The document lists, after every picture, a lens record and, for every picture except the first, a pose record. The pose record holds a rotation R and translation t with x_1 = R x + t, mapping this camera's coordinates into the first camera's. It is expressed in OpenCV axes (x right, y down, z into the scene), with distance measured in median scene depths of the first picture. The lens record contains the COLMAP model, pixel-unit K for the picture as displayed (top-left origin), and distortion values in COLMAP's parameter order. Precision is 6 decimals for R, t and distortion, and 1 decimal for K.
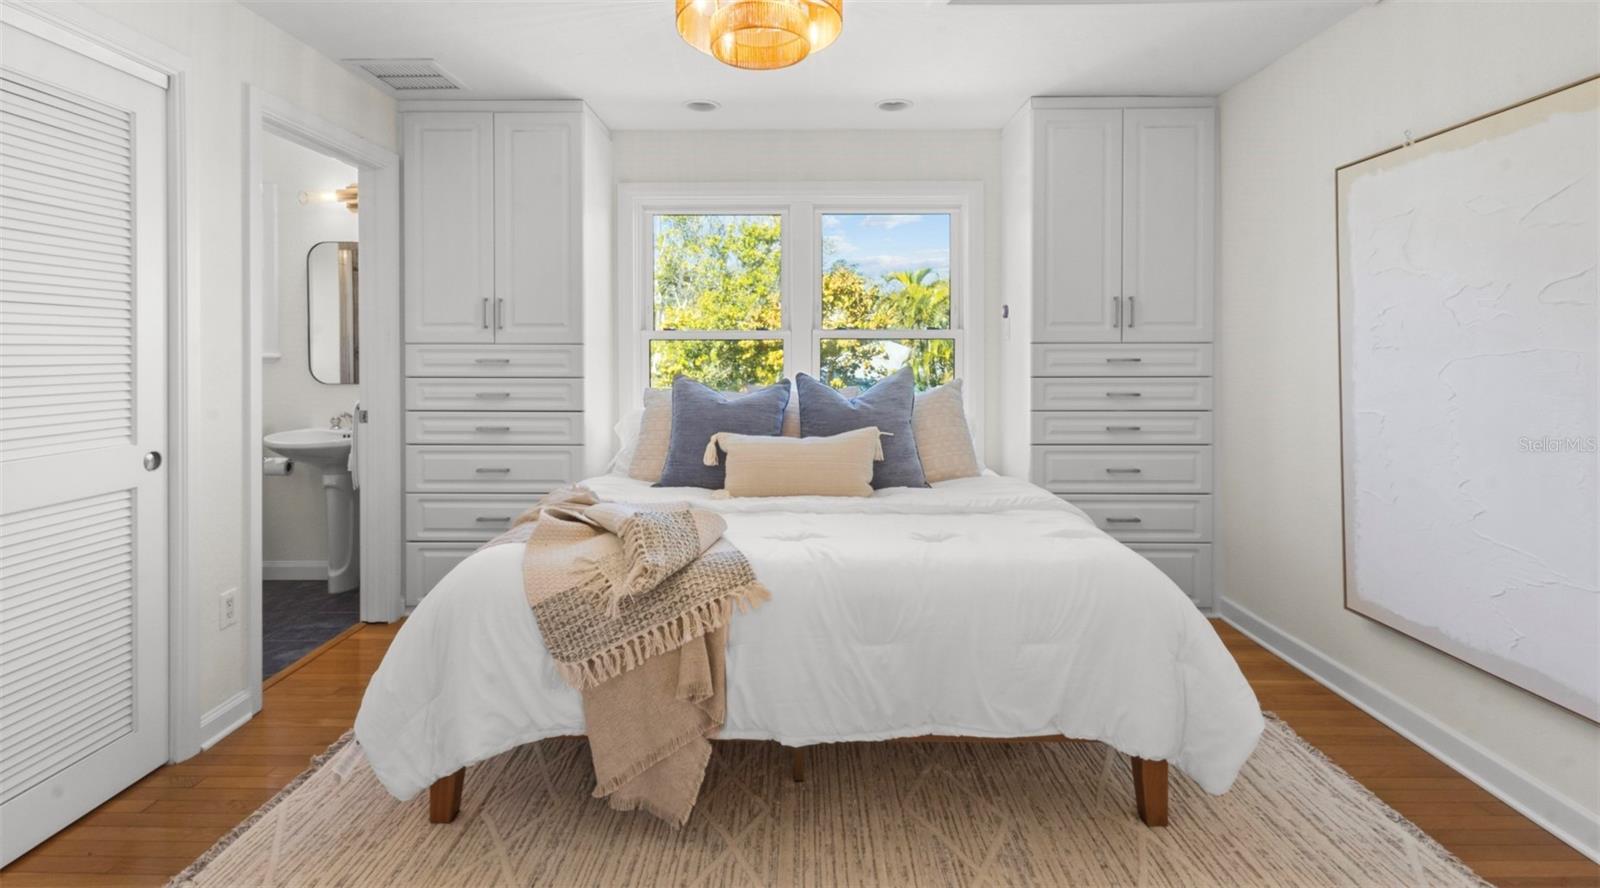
lens RADIAL K [[741.5, 0, 790.8], [0, 741.5, 356.3], [0, 0, 1]] dist [-0.011349, -0.000687]
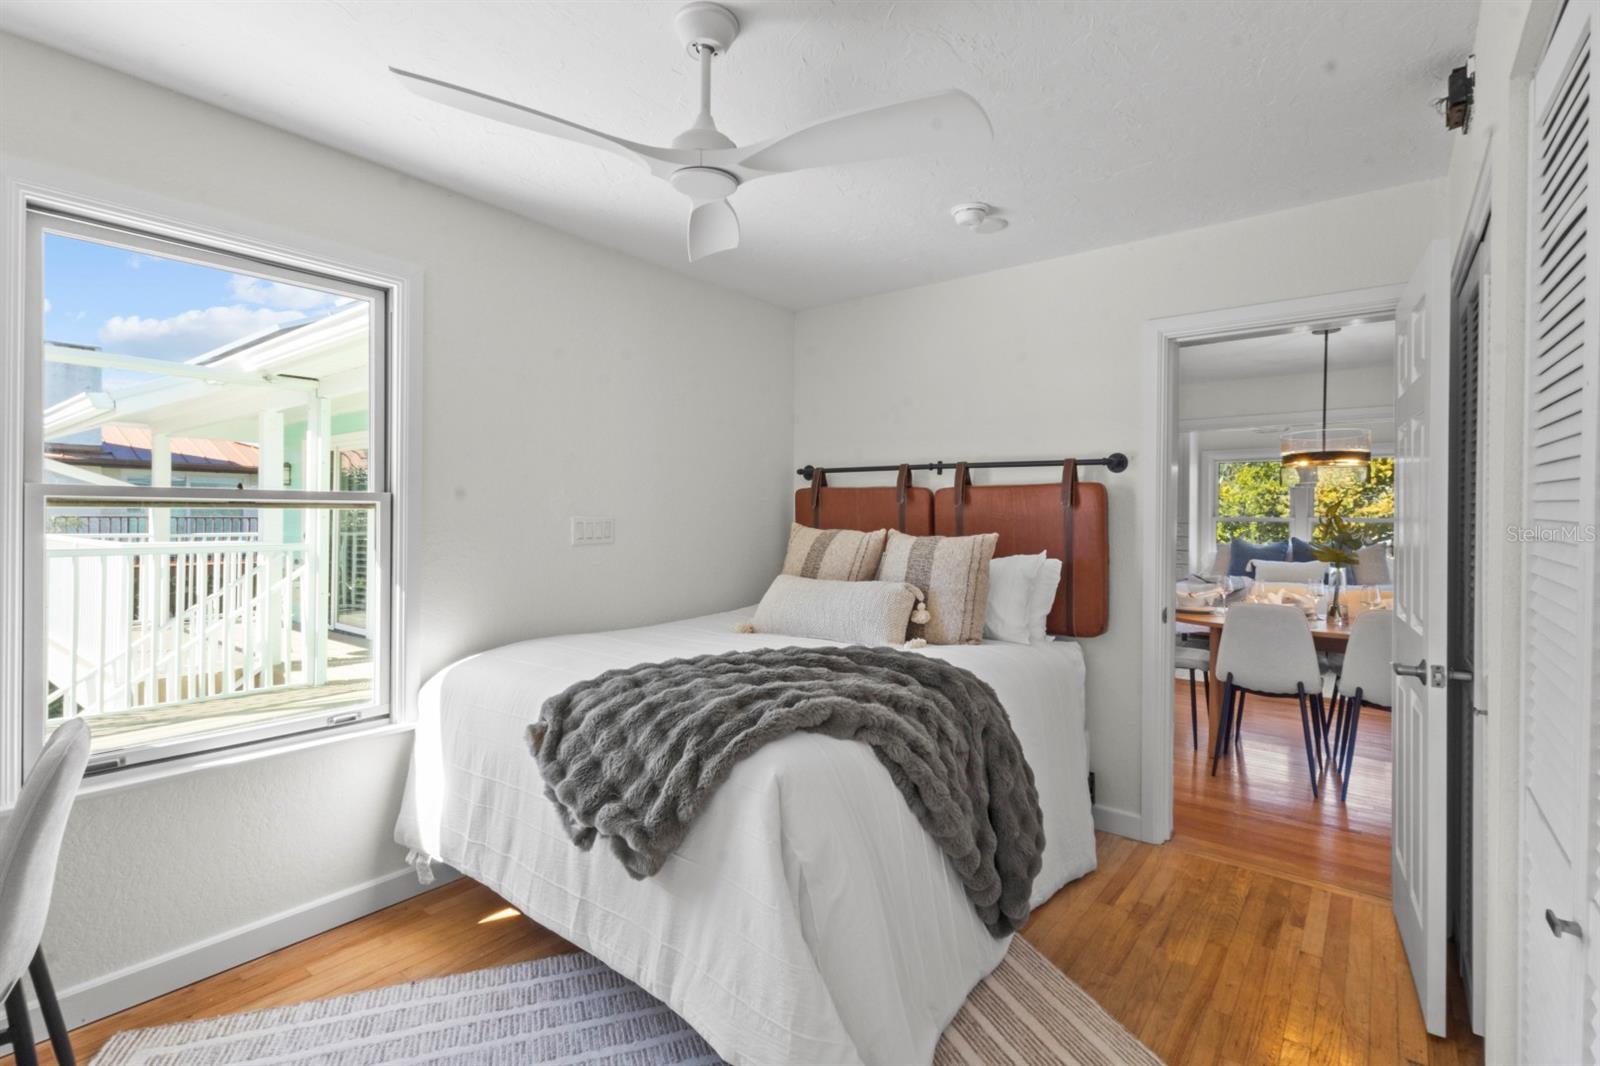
lens RADIAL K [[740.9, 0, 798.4], [0, 740.9, 519.6], [0, 0, 1]] dist [-0.003372, 0.001685]
pose [[0.792863, 0.006682, -0.609363, 0.183684], [-0.012527, 0.999907, -0.005334, 0.001928], [0.609271, 0.011863, 0.792873, -1.694002]]
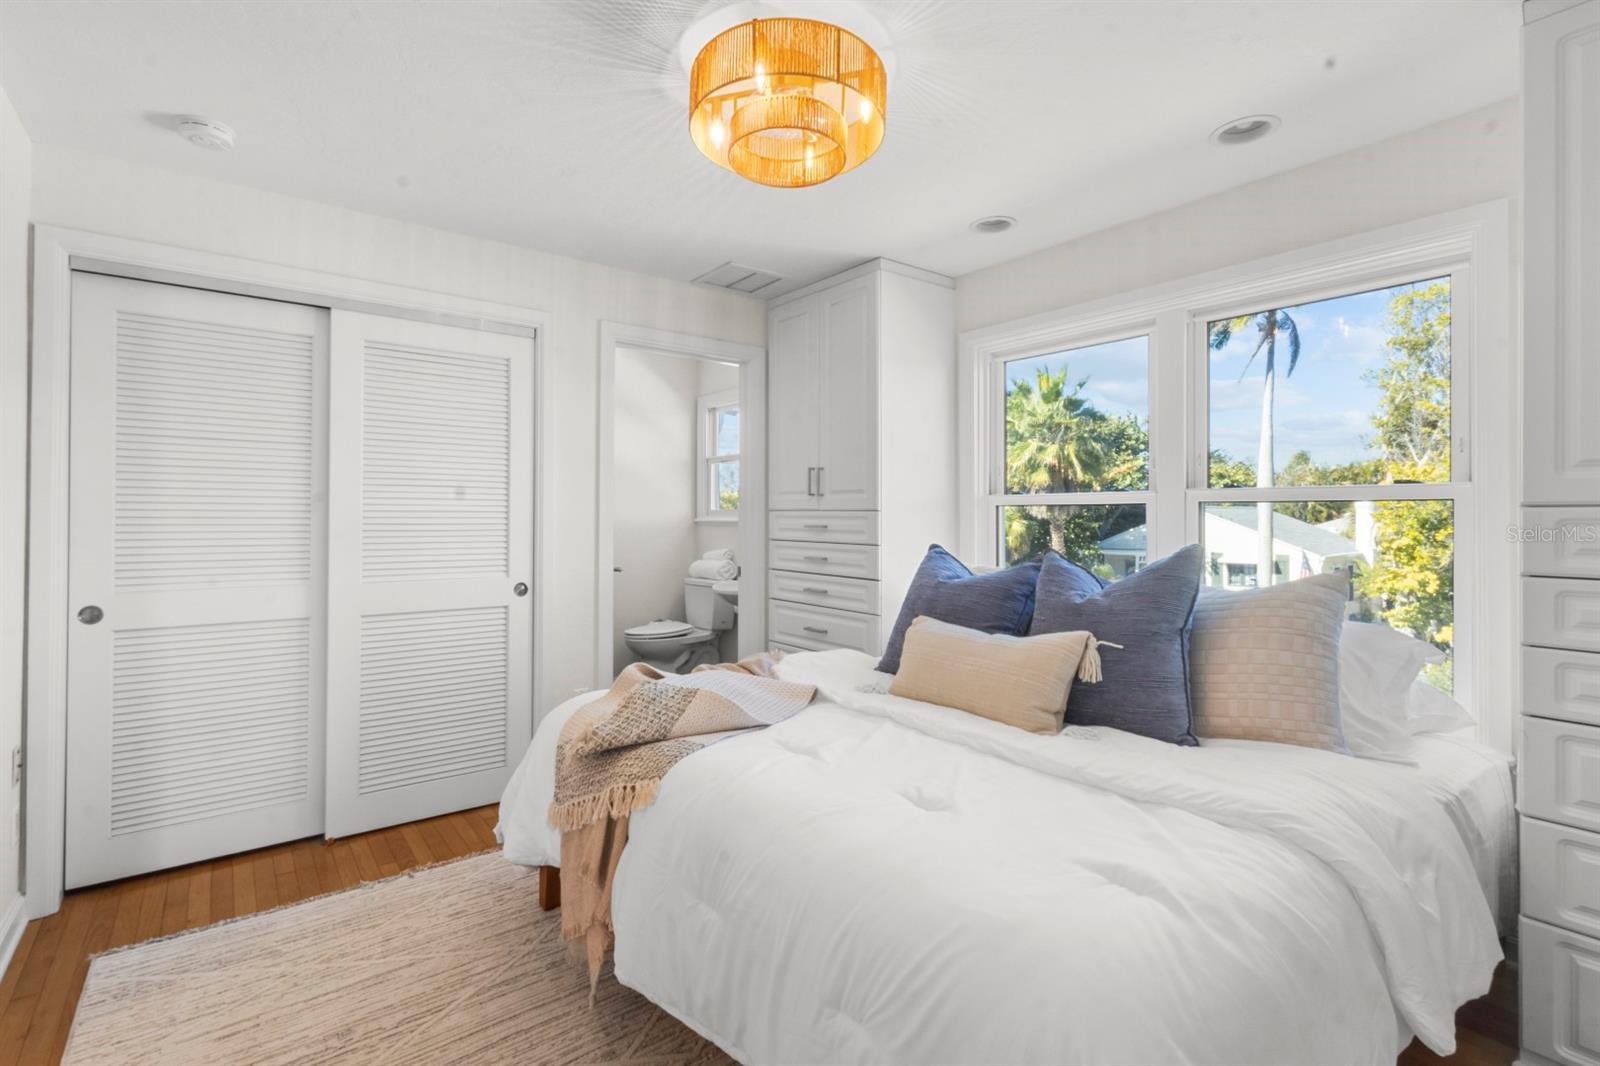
lens RADIAL K [[740.9, 0, 798.1], [0, 740.9, 516.0], [0, 0, 1]] dist [-0.003372, 0.001685]
pose [[0.615273, 0.003094, -0.788308, 0.416426], [-0.011319, 0.999924, -0.004910, -0.003318], [0.788233, 0.011944, 0.615262, 0.326385]]
